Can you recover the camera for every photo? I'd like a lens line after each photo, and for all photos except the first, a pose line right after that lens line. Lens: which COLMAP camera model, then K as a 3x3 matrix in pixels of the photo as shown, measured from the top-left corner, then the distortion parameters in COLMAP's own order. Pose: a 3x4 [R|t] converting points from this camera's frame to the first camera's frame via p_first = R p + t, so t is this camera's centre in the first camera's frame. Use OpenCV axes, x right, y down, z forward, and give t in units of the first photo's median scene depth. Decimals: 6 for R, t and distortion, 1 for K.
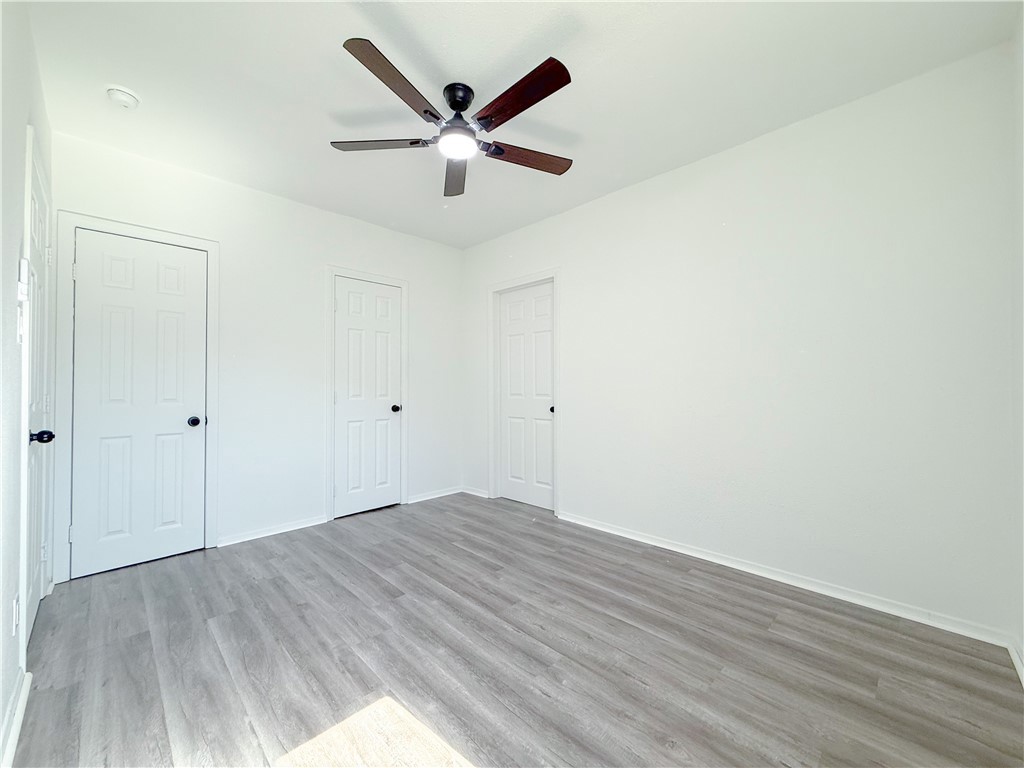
lens RADIAL K [[409.7, 0, 509.8], [0, 409.7, 387.3], [0, 0, 1]] dist [-0.001756, 0.000413]
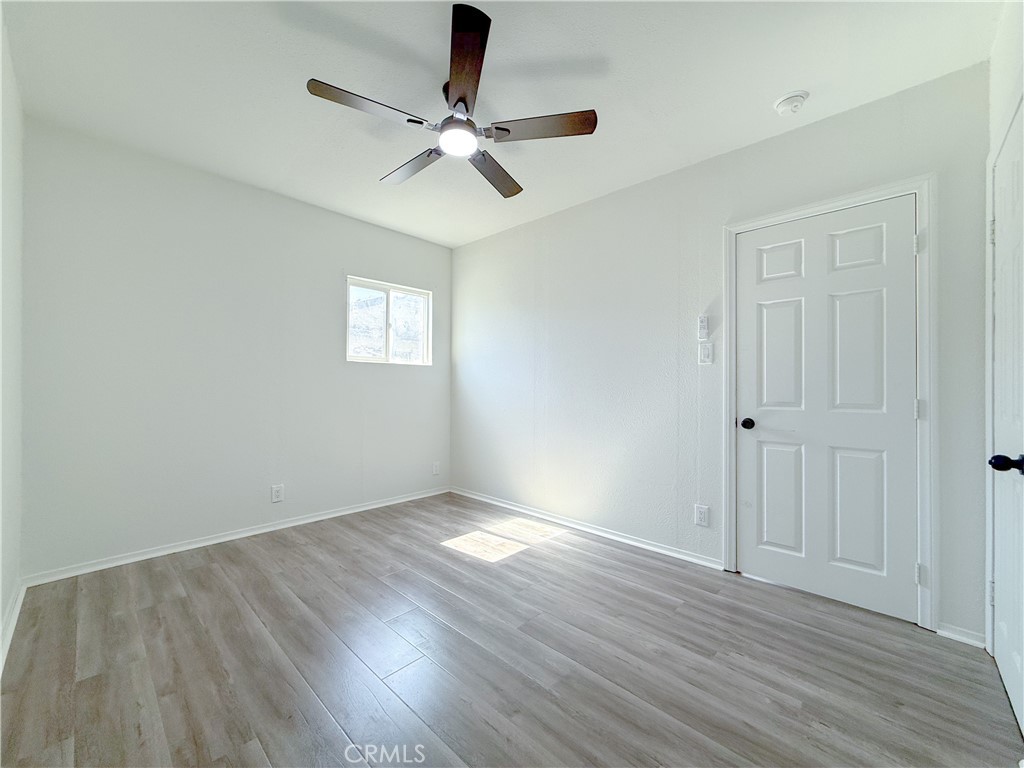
lens RADIAL K [[409.7, 0, 507.7], [0, 409.7, 382.3], [0, 0, 1]] dist [-0.001756, 0.000413]
pose [[-0.999721, -0.007491, -0.022417, -0.211861], [-0.007224, 0.999902, -0.011978, -0.002239], [0.022504, -0.011813, -0.999677, 1.865213]]
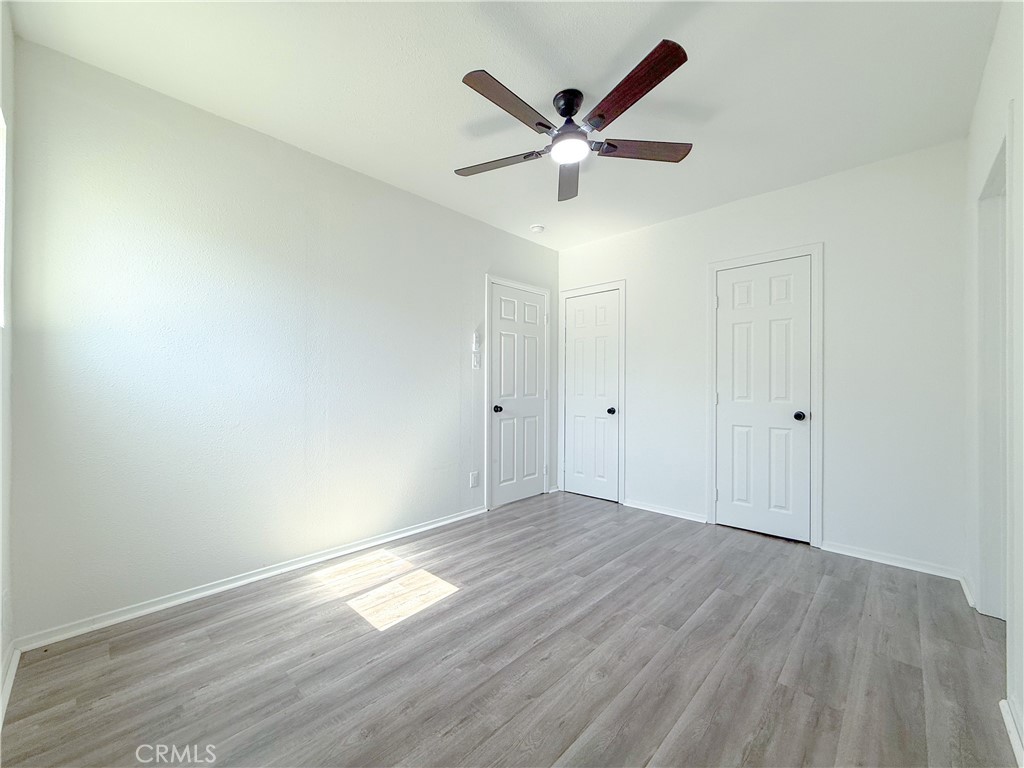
lens RADIAL K [[409.7, 0, 510.5], [0, 409.7, 384.8], [0, 0, 1]] dist [-0.001756, 0.000413]
pose [[0.022136, 0.000761, -0.999755, 0.835207], [-0.001336, 0.999999, 0.000731, -0.010564], [0.999754, 0.001319, 0.022137, 0.778848]]
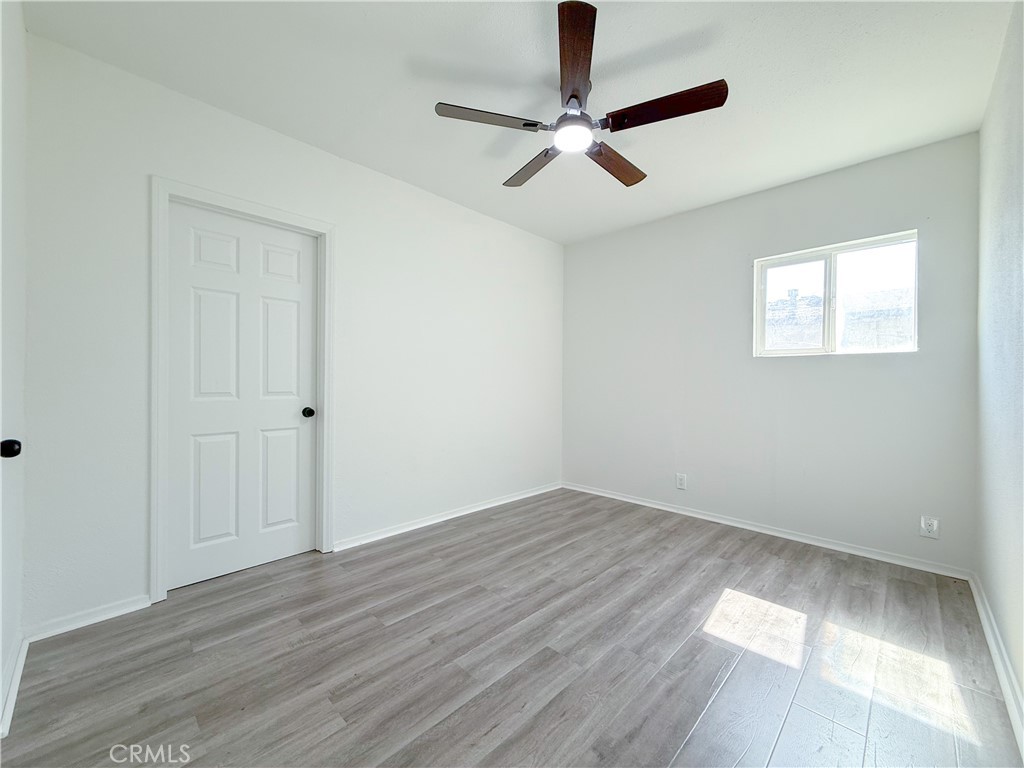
lens RADIAL K [[409.7, 0, 513.0], [0, 409.7, 384.5], [0, 0, 1]] dist [-0.001756, 0.000413]
pose [[-0.017079, -0.004919, 0.999842, -1.041066], [-0.010960, 0.999929, 0.004732, -0.003791], [-0.999794, -0.010877, -0.017131, 1.084359]]
